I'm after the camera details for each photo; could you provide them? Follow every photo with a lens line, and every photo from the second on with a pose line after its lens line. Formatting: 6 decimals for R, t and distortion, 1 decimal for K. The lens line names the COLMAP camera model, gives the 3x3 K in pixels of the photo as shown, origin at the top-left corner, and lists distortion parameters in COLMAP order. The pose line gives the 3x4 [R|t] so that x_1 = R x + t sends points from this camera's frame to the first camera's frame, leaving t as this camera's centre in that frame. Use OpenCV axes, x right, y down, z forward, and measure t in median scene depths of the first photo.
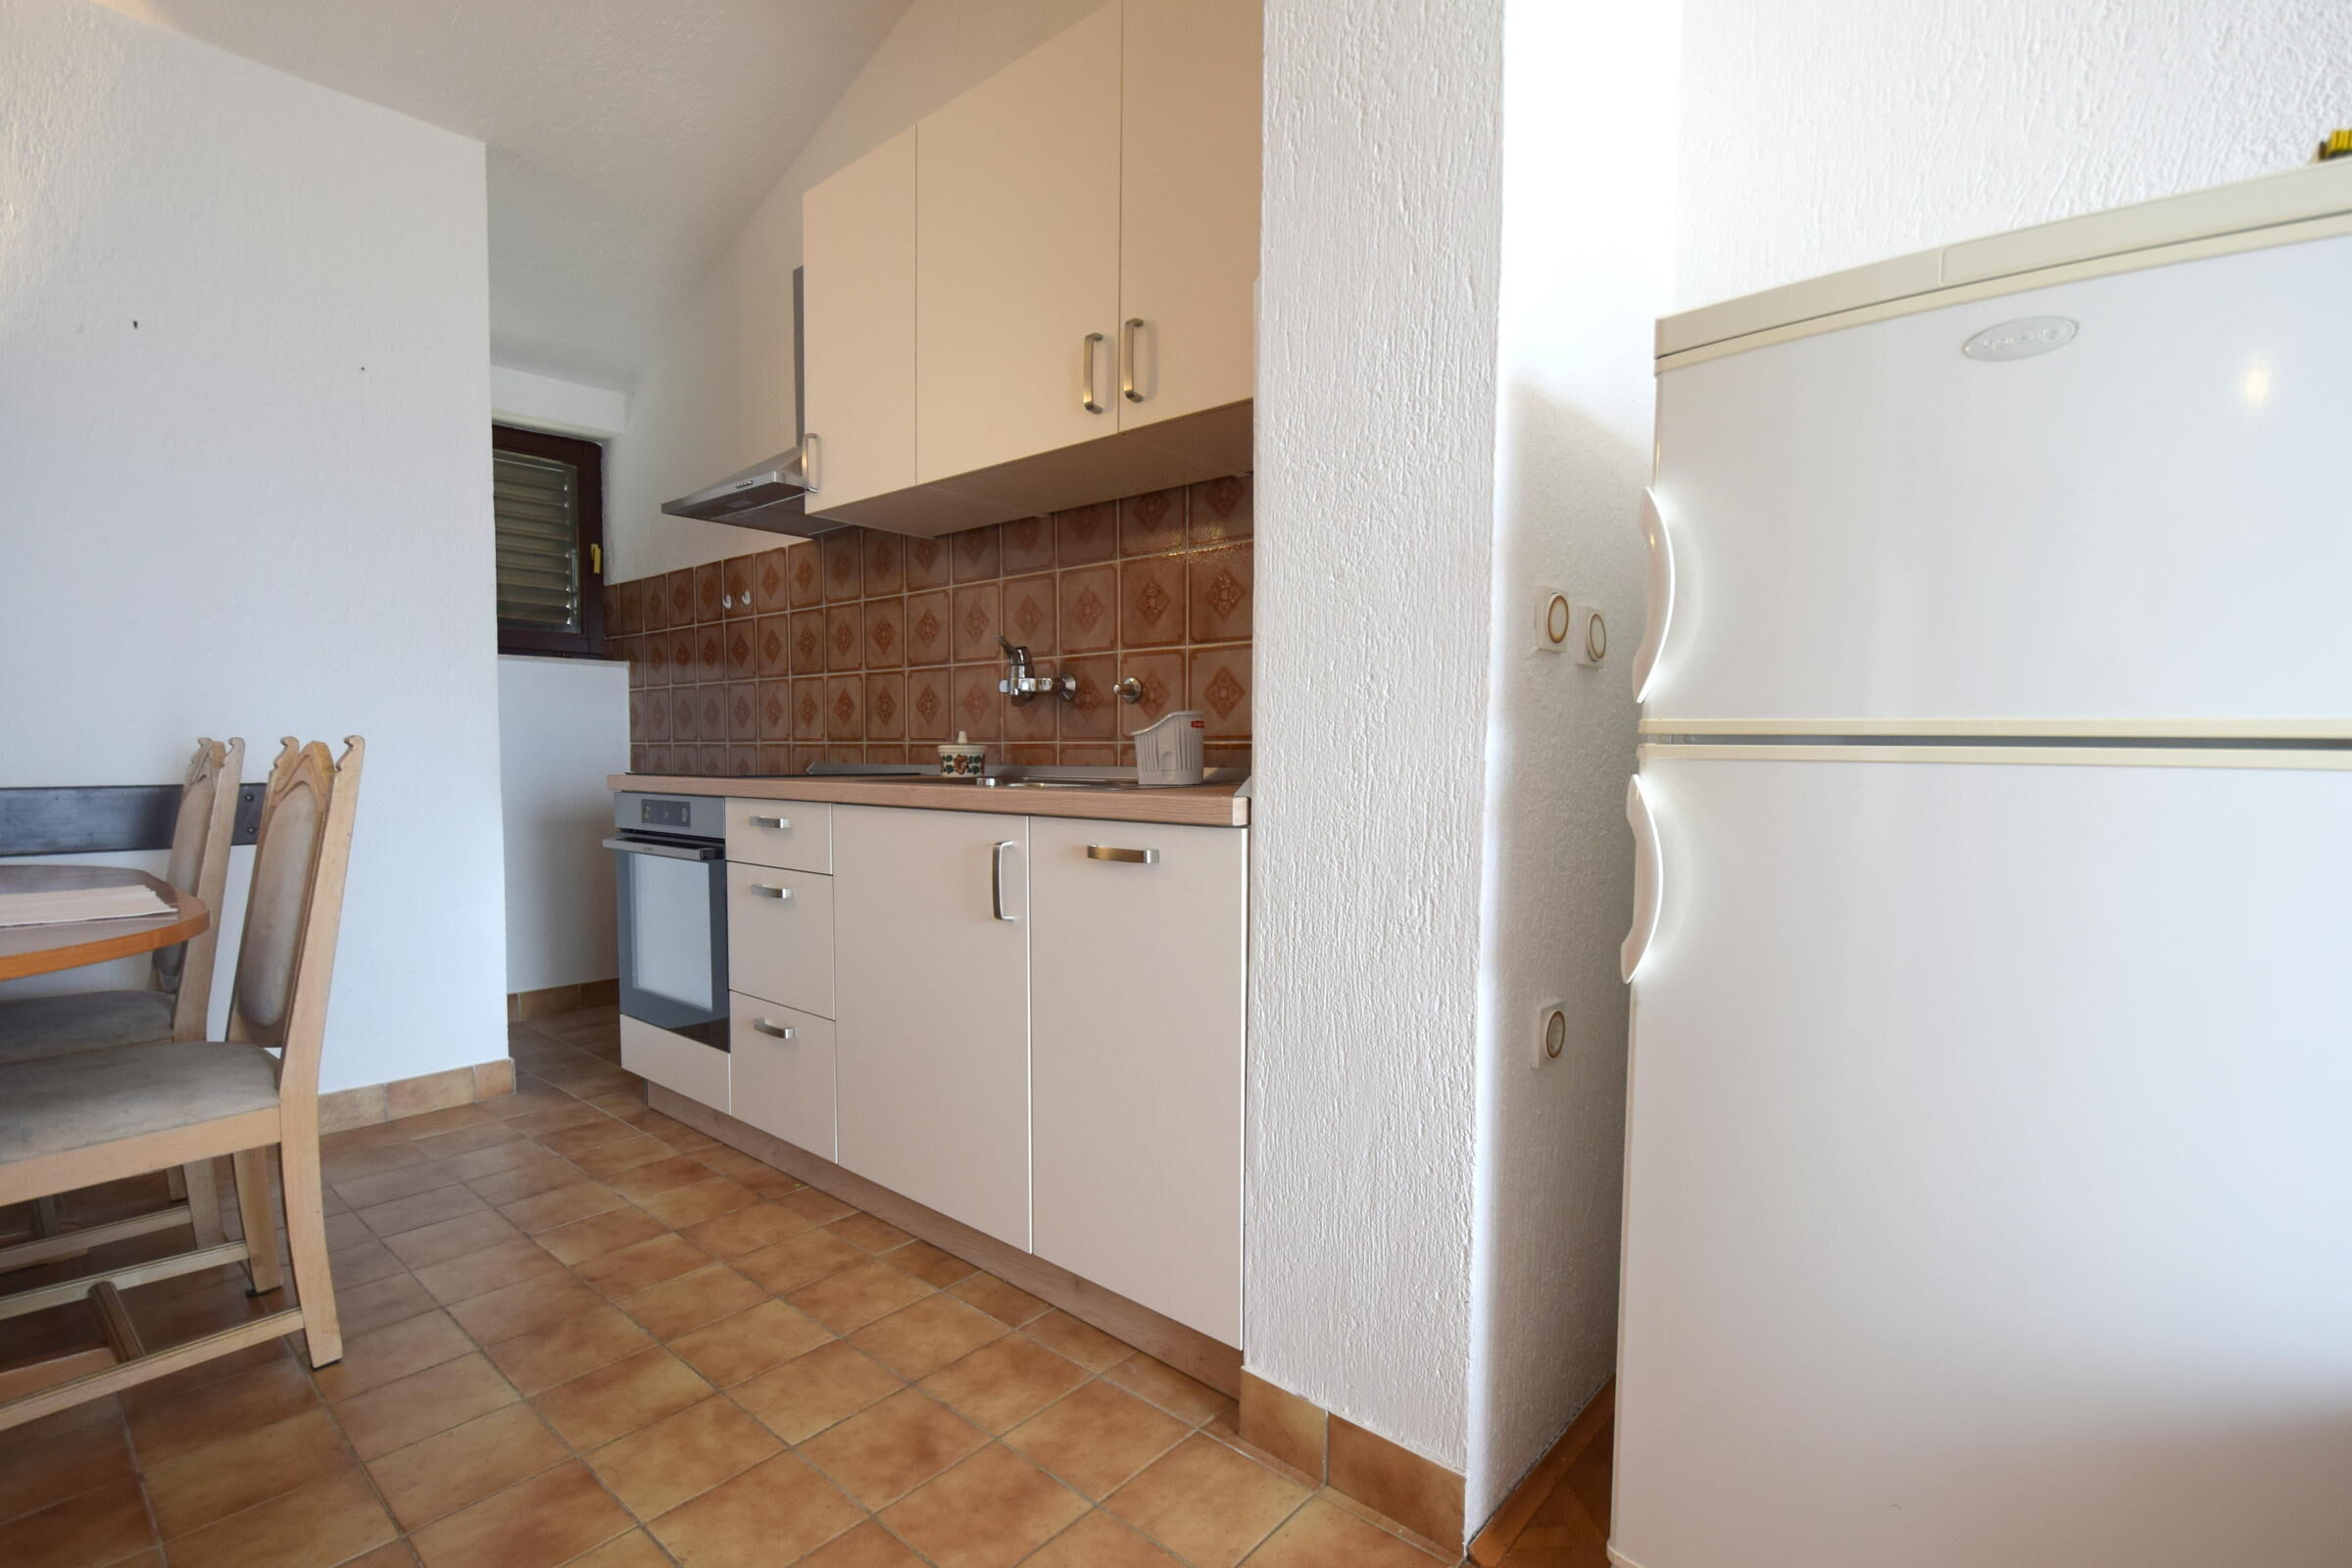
lens RADIAL K [[1049.2, 0, 1178.3], [0, 1049.2, 793.9], [0, 0, 1]] dist [-0.025872, 0.001776]
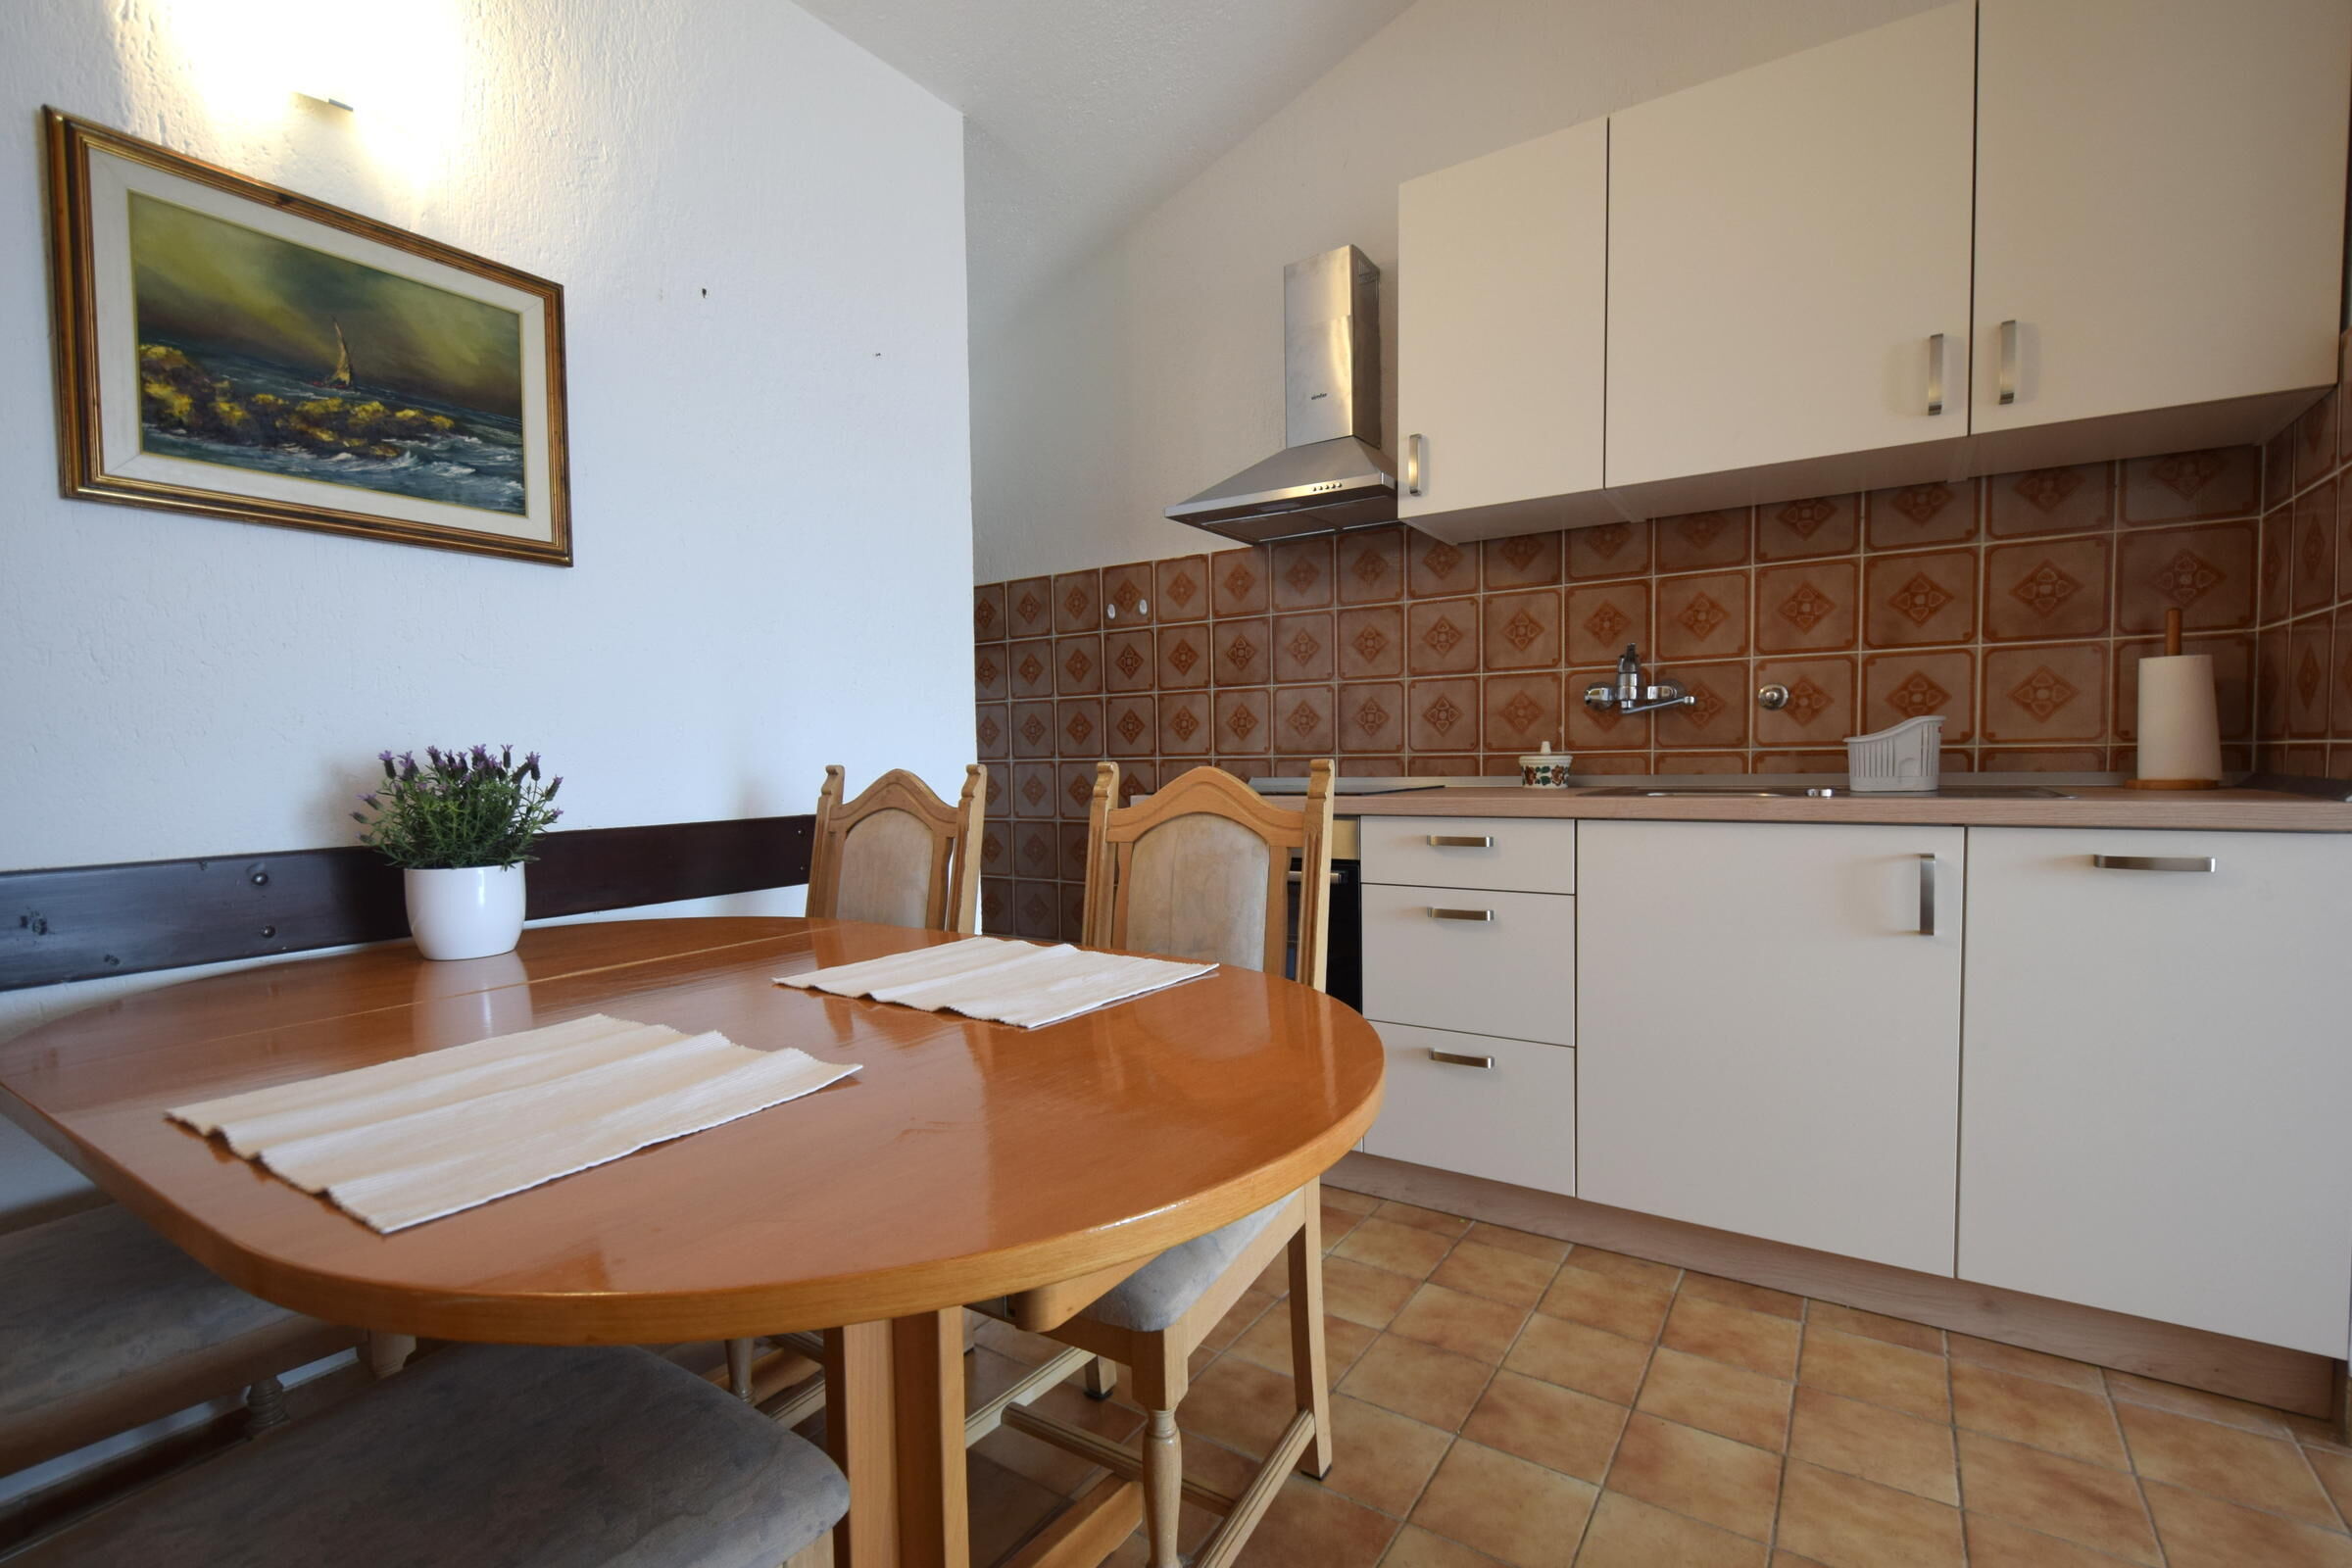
lens RADIAL K [[1023.1, 0, 1177.0], [0, 1023.1, 792.7], [0, 0, 1]] dist [-0.007419, -0.002769]
pose [[0.995401, -0.024349, 0.092654, -0.646834], [0.024965, 0.999673, -0.005489, -0.015569], [-0.092490, 0.007777, 0.995683, 0.085320]]
